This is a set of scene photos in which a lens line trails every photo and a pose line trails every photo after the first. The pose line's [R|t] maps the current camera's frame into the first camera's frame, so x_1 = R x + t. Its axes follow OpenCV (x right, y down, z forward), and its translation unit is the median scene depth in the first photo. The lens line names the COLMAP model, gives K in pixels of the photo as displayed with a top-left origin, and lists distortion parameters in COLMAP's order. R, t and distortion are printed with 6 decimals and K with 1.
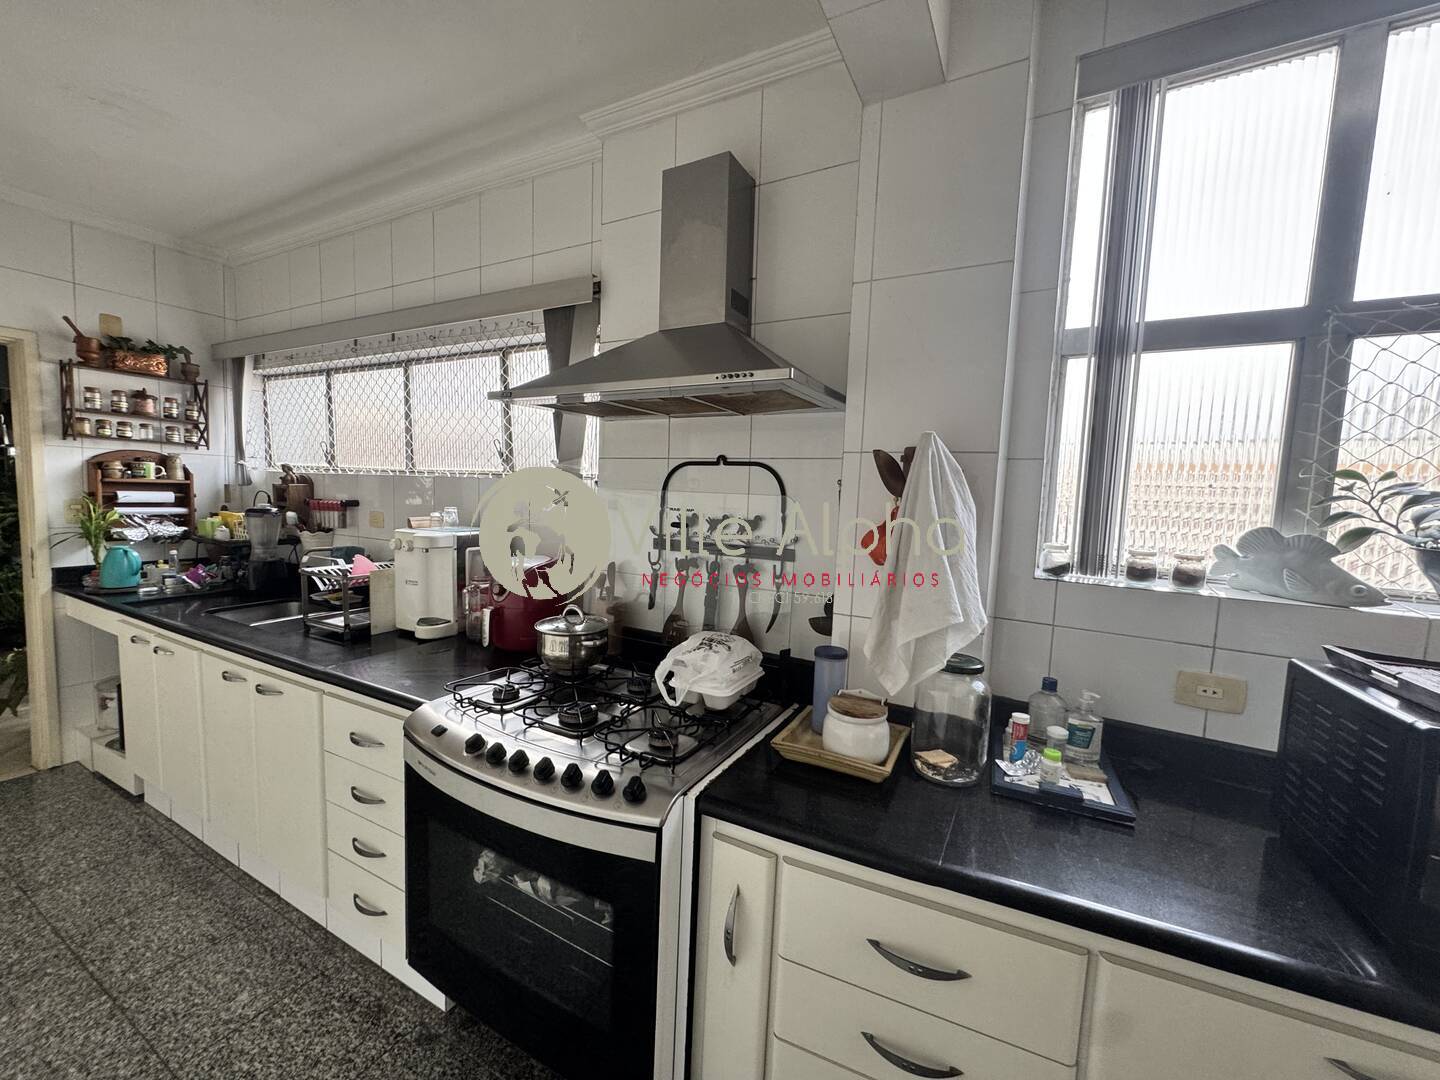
lens RADIAL K [[574.2, 0, 720.0], [0, 574.2, 540.0], [0, 0, 1]] dist [-0.002376, -0.000292]
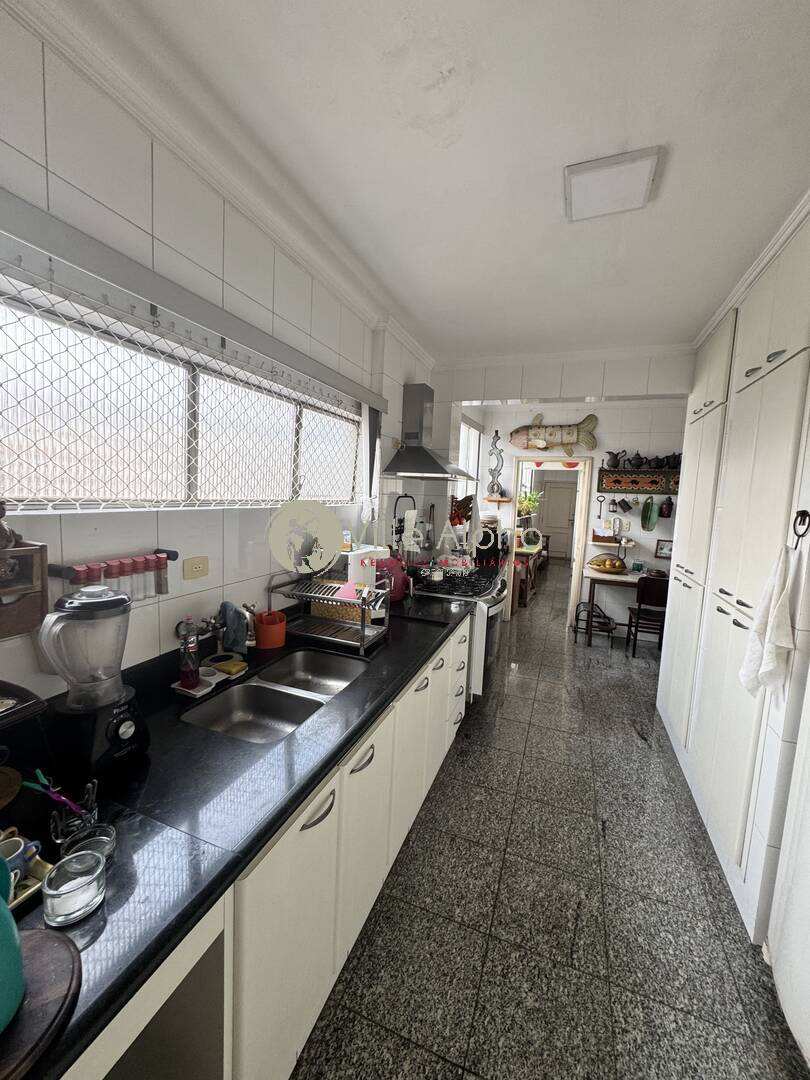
lens RADIAL K [[430.6, 0, 405.0], [0, 430.6, 540.0], [0, 0, 1]] dist [-0.002376, -0.000292]
pose [[-0.118182, -0.152484, 0.981214, -1.295329], [0.027151, 0.987274, 0.156696, -0.167352], [-0.992621, 0.045160, -0.112538, 0.844703]]
